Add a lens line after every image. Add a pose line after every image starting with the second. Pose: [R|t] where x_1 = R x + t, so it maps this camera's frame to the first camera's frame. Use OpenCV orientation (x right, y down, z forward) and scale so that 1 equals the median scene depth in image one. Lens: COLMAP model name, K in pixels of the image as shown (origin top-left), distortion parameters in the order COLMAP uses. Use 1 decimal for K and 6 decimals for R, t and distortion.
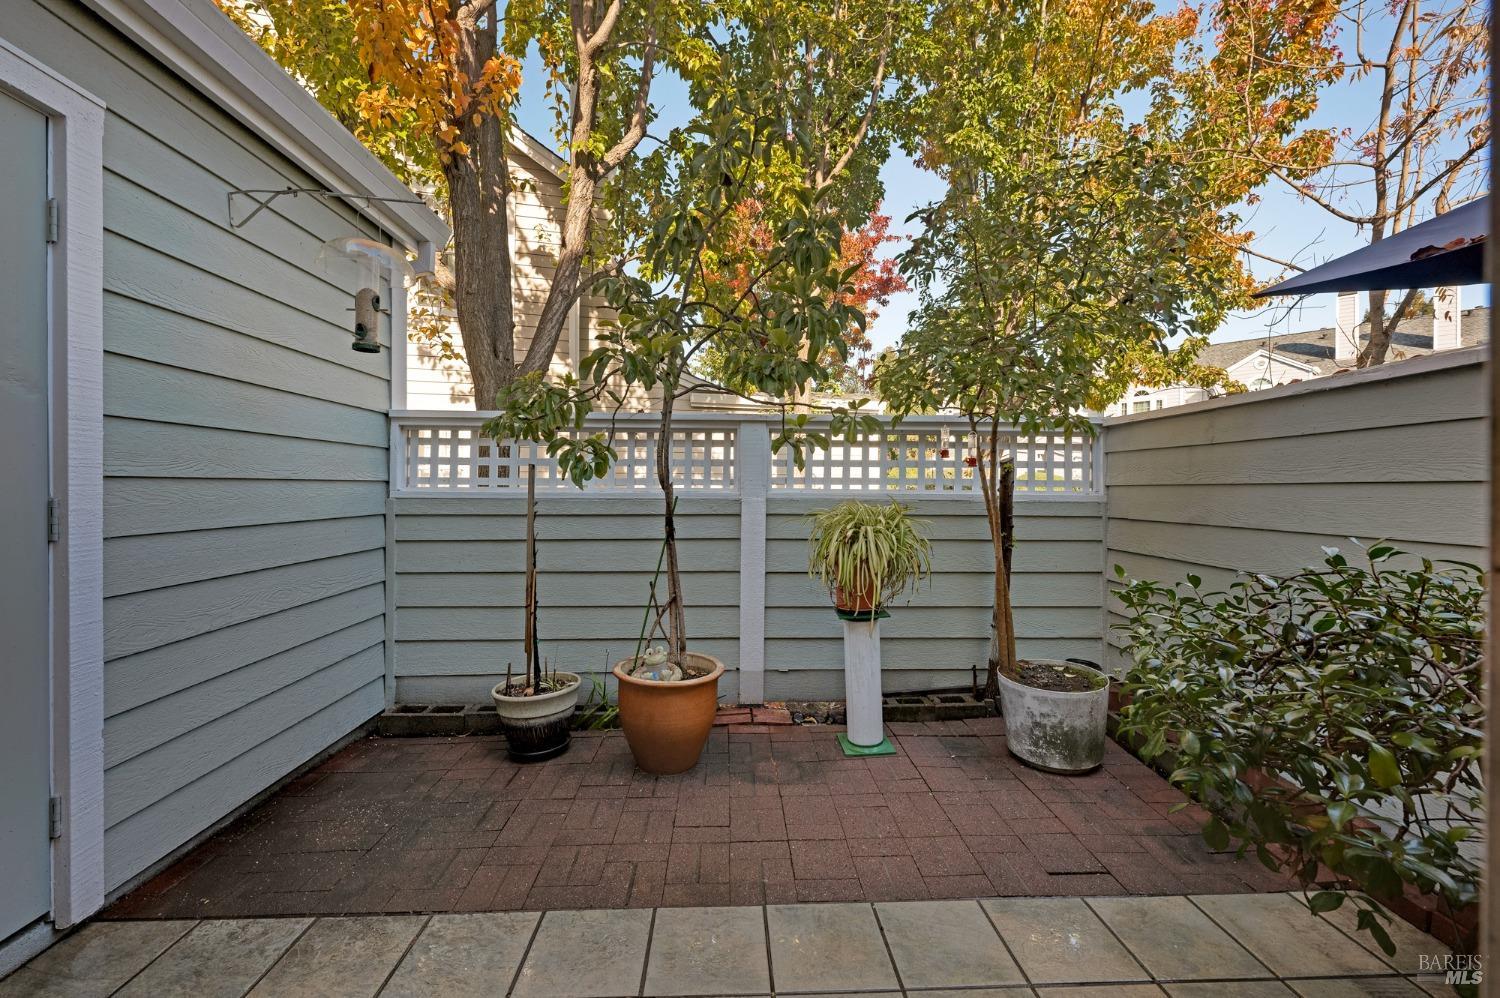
lens RADIAL K [[622.3, 0, 749.7], [0, 622.3, 491.2], [0, 0, 1]] dist [0.000914, 0.000057]
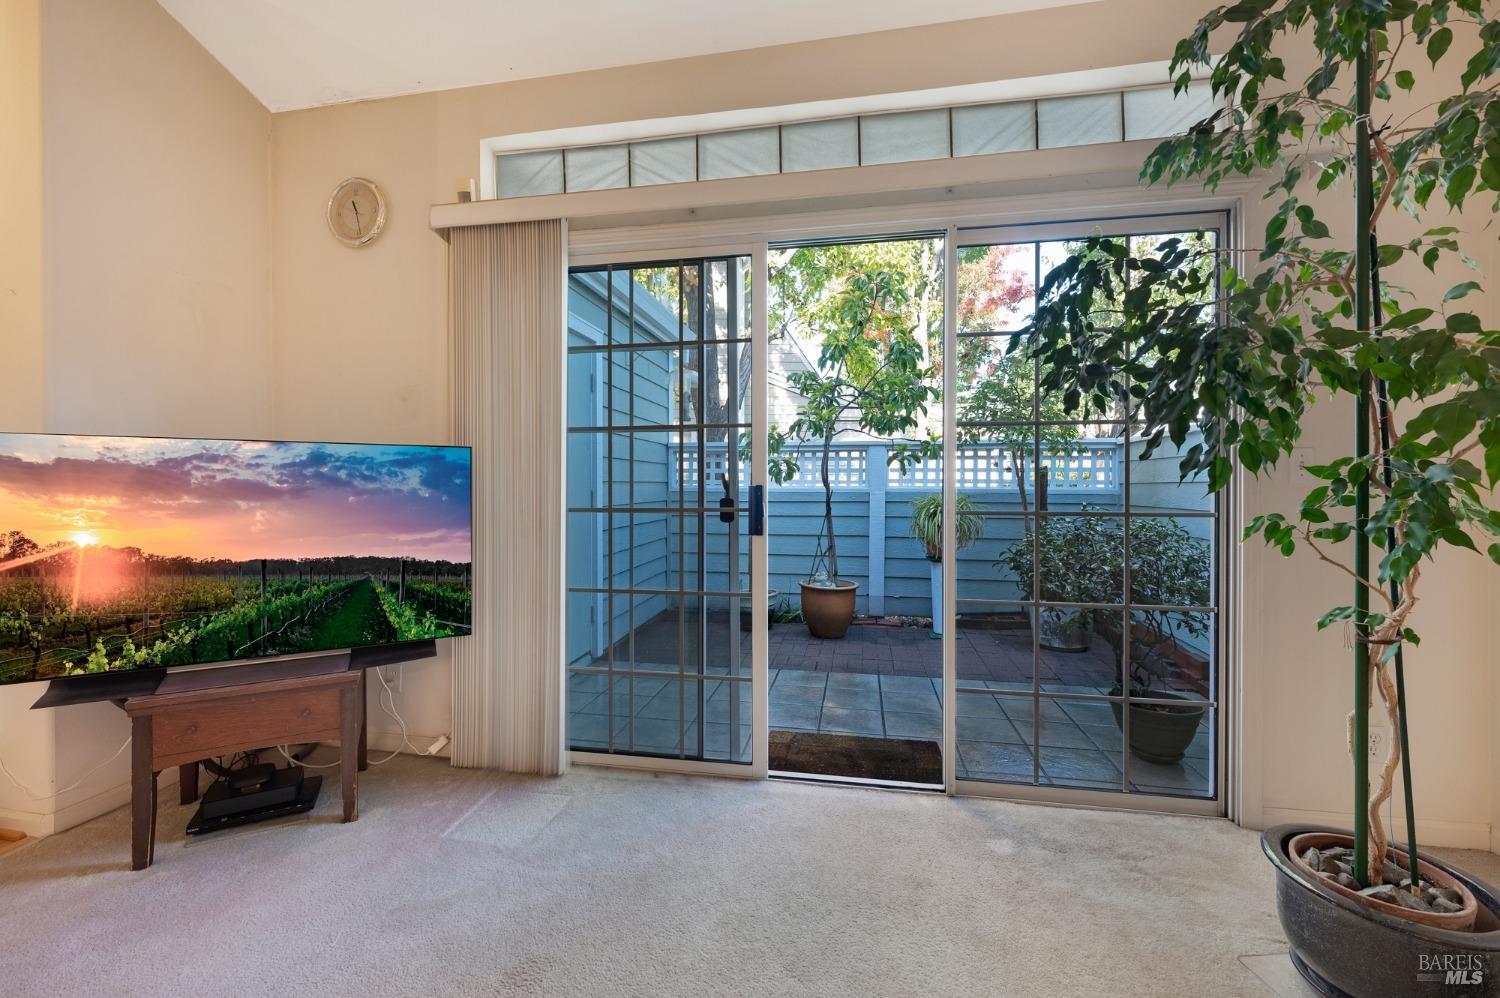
lens RADIAL K [[606.3, 0, 746.8], [0, 606.3, 491.7], [0, 0, 1]] dist [0.001703, -0.000203]
pose [[0.975688, -0.000621, -0.219163, 0.019983], [0.001349, 0.999994, 0.003173, 0.004951], [0.219160, -0.003391, 0.975683, -0.615040]]
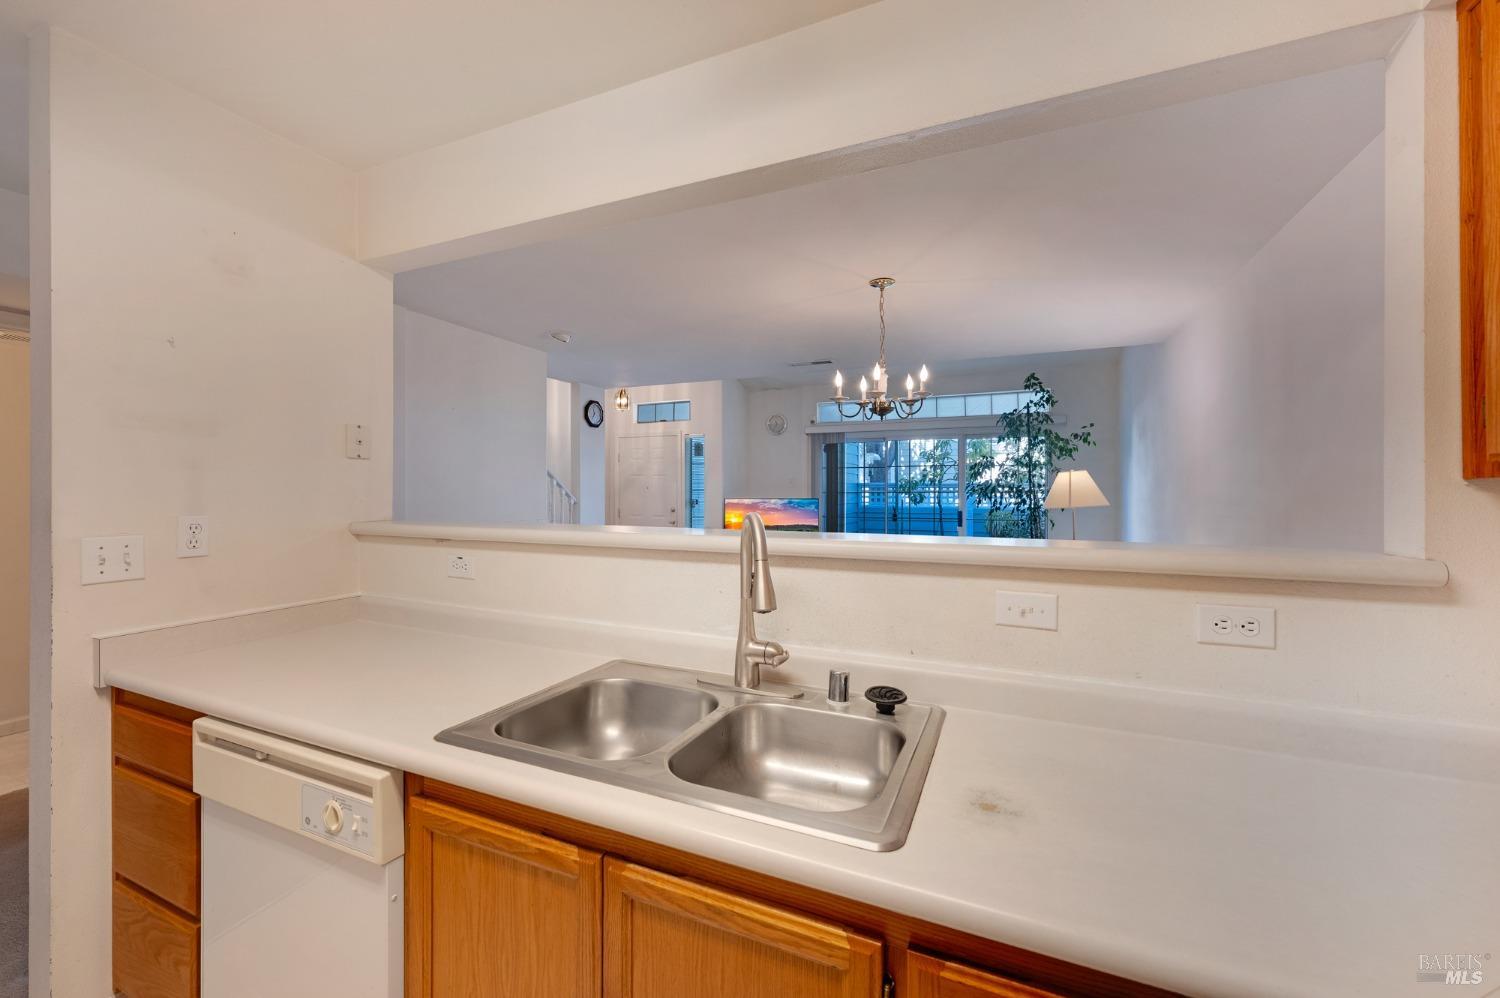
lens RADIAL K [[603.1, 0, 741.2], [0, 603.1, 488.9], [0, 0, 1]] dist [-0.002910, -0.000185]
pose [[0.892695, -0.006540, -0.450613, 0.354885], [0.002089, 0.999944, -0.010375, -0.057812], [0.450656, 0.008321, 0.892659, -2.267749]]
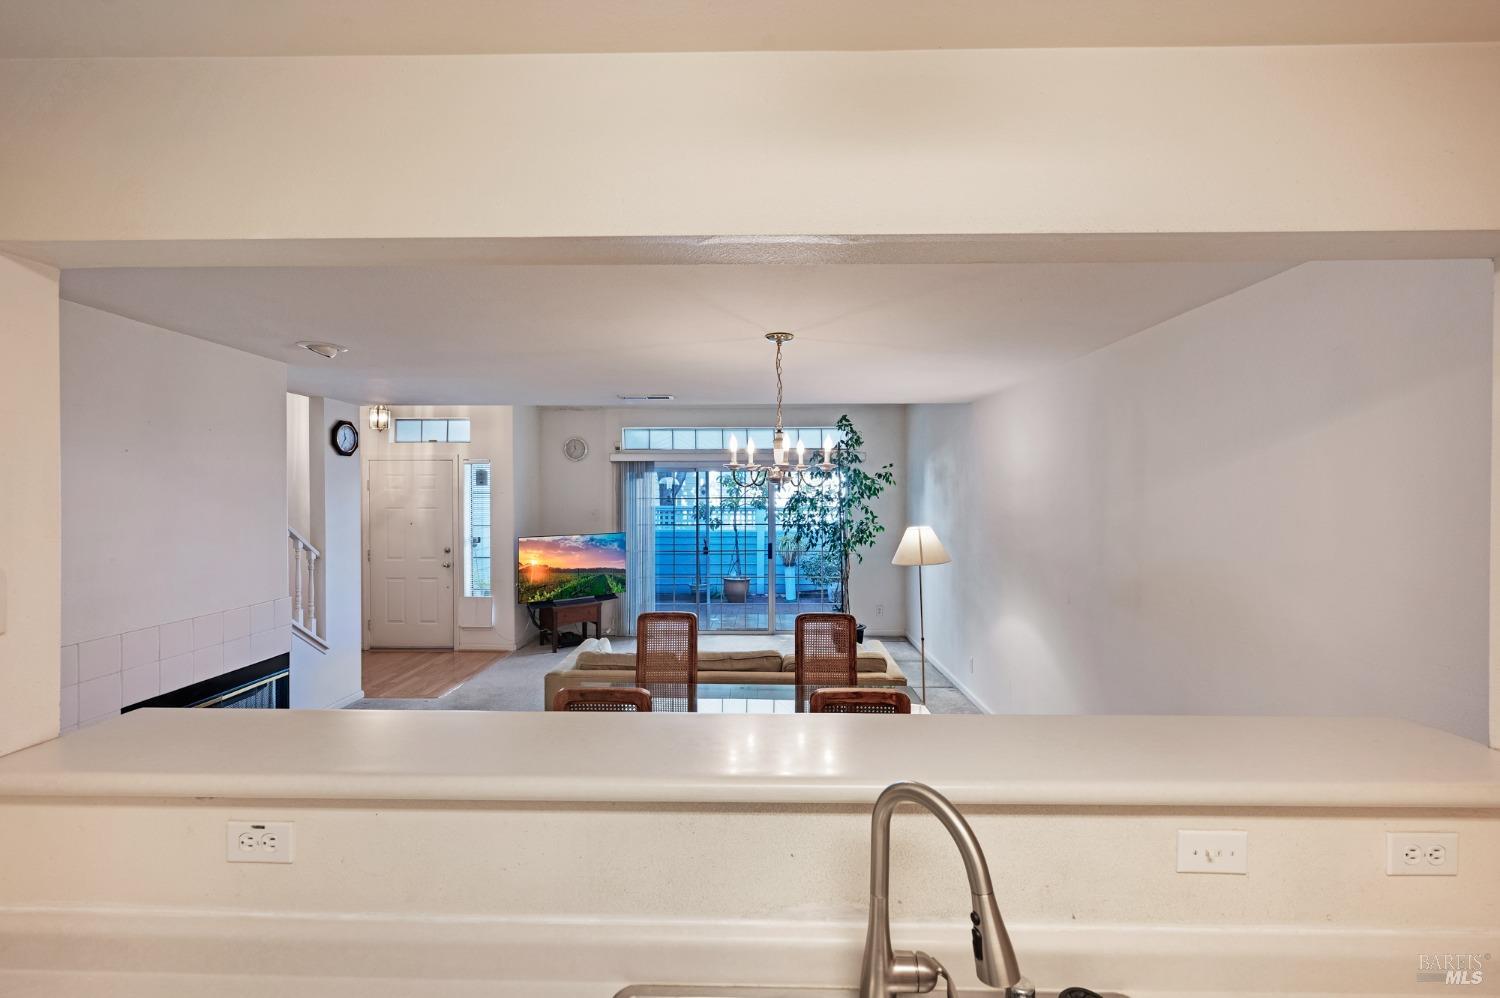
lens RADIAL K [[606.3, 0, 746.8], [0, 606.3, 491.7], [0, 0, 1]] dist [0.001703, -0.000203]
pose [[0.998285, -0.009389, -0.057775, 0.120731], [0.008965, 0.999931, -0.007593, -0.171998], [0.057842, 0.007062, 0.998301, -2.173772]]
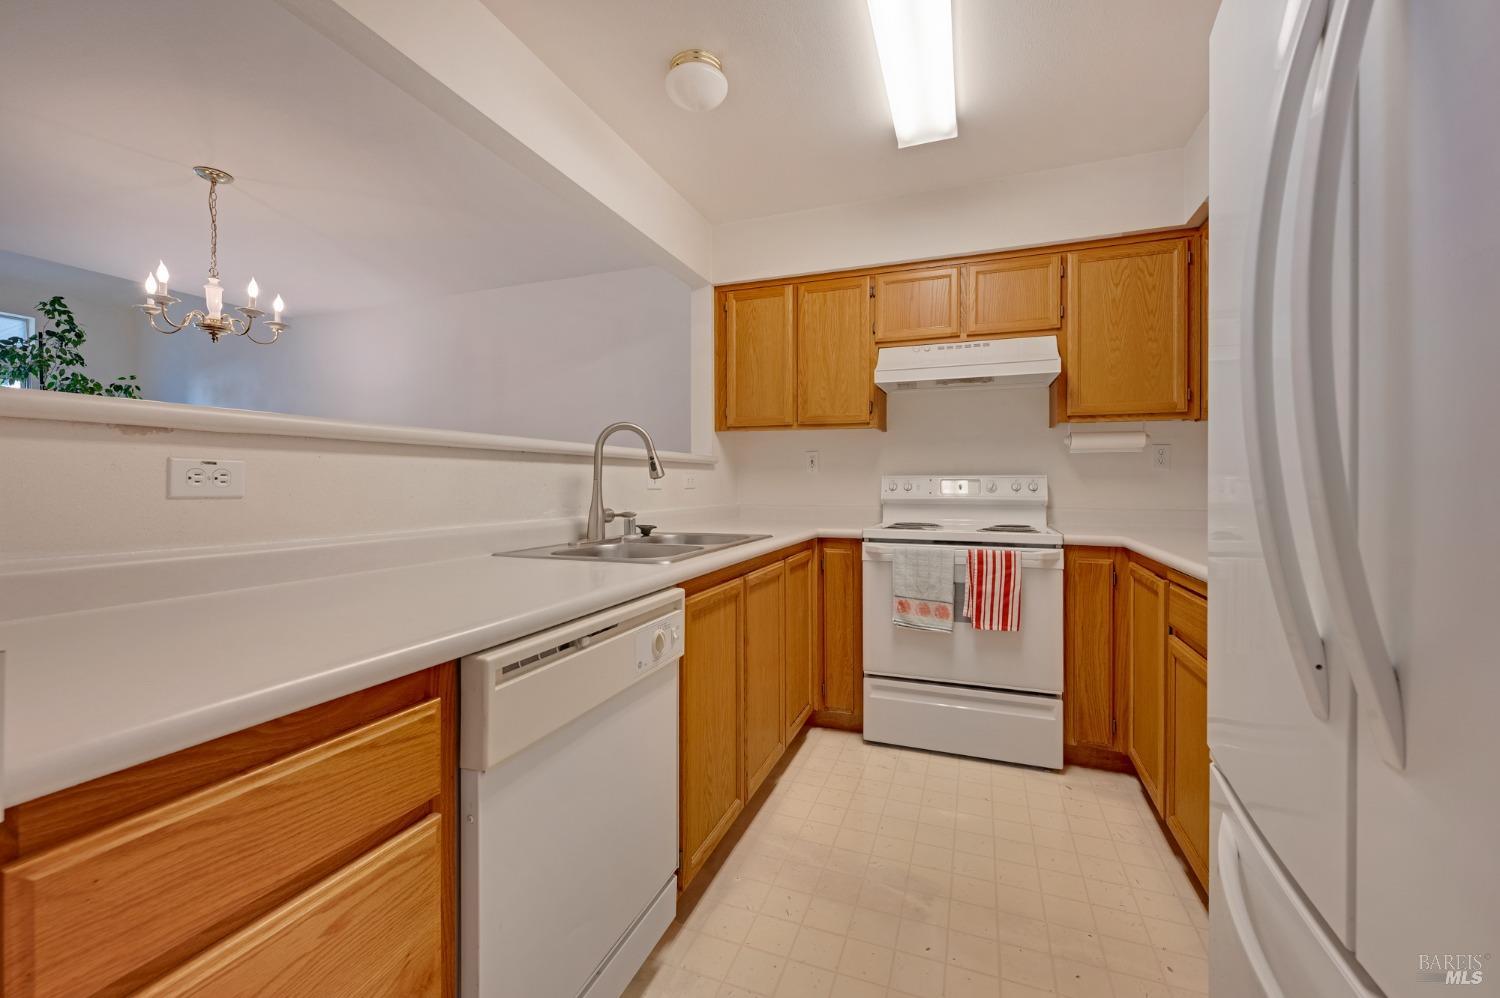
lens RADIAL K [[614.2, 0, 761.5], [0, 614.2, 486.4], [0, 0, 1]] dist [0.002133, 0.000214]
pose [[0.391024, -0.013019, 0.920289, -0.366392], [0.009900, 0.999902, 0.009939, 0.016831], [-0.920327, 0.005225, 0.391114, -2.297297]]
